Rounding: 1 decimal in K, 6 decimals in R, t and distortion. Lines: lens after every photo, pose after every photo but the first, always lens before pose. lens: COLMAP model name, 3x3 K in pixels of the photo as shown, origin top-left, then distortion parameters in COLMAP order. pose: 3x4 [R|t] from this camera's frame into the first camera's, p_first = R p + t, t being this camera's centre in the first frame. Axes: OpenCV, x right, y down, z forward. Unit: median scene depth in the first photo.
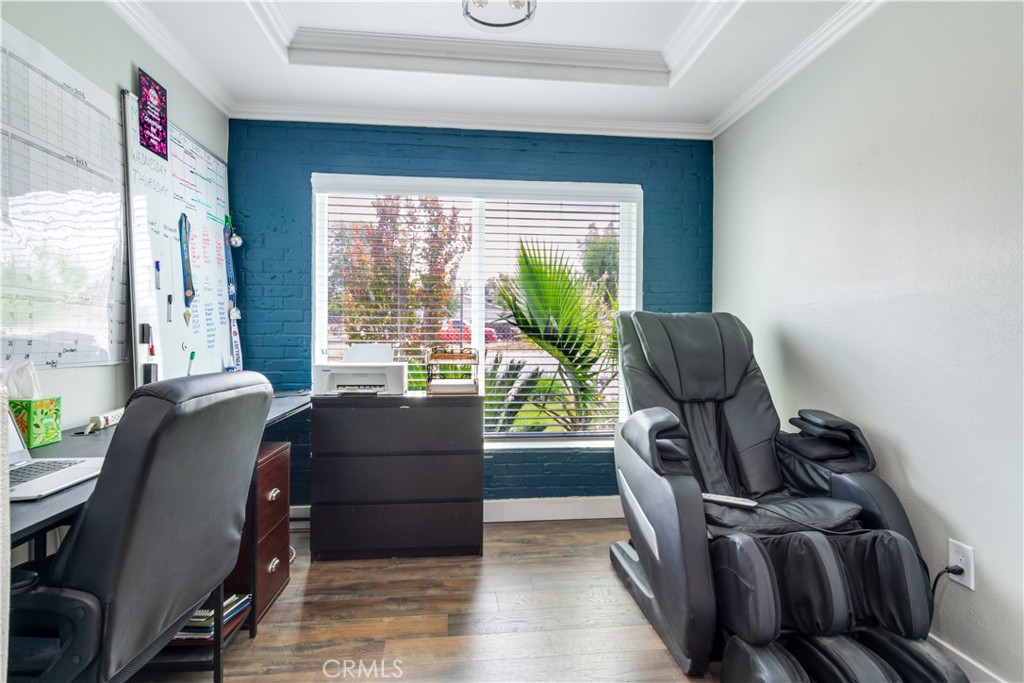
lens RADIAL K [[541.7, 0, 512.0], [0, 541.7, 341.5], [0, 0, 1]] dist [-0.003422, -0.000524]
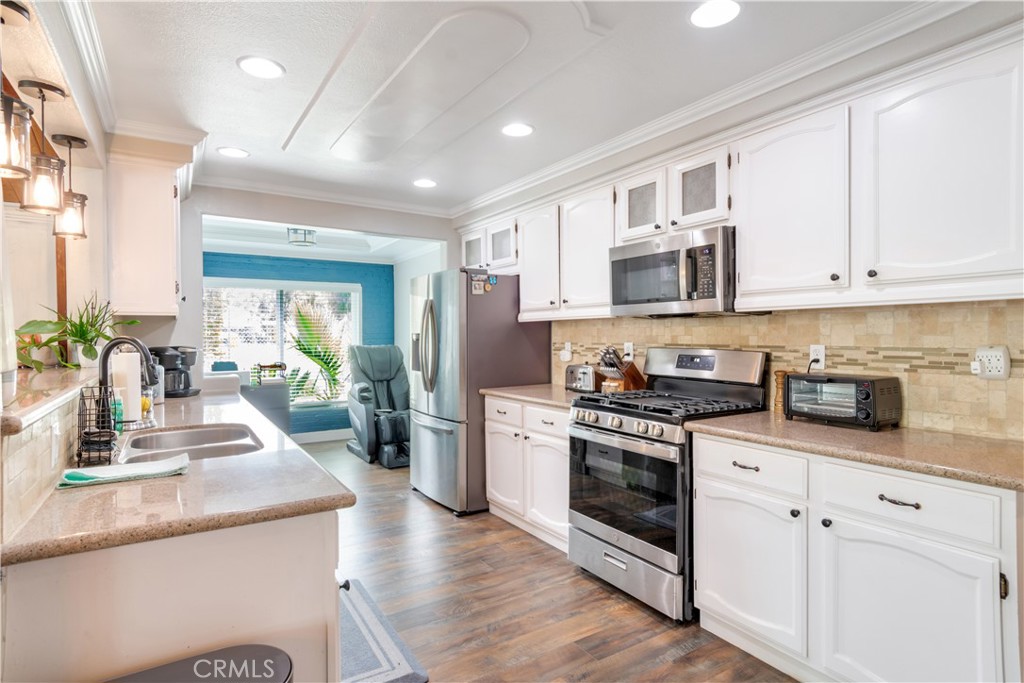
lens RADIAL K [[541.7, 0, 512.0], [0, 541.7, 341.5], [0, 0, 1]] dist [-0.003422, -0.000524]
pose [[0.899537, -0.010643, 0.436715, -0.190324], [0.011748, 0.999931, 0.000171, -0.061719], [-0.436687, 0.004977, 0.899600, -1.391504]]
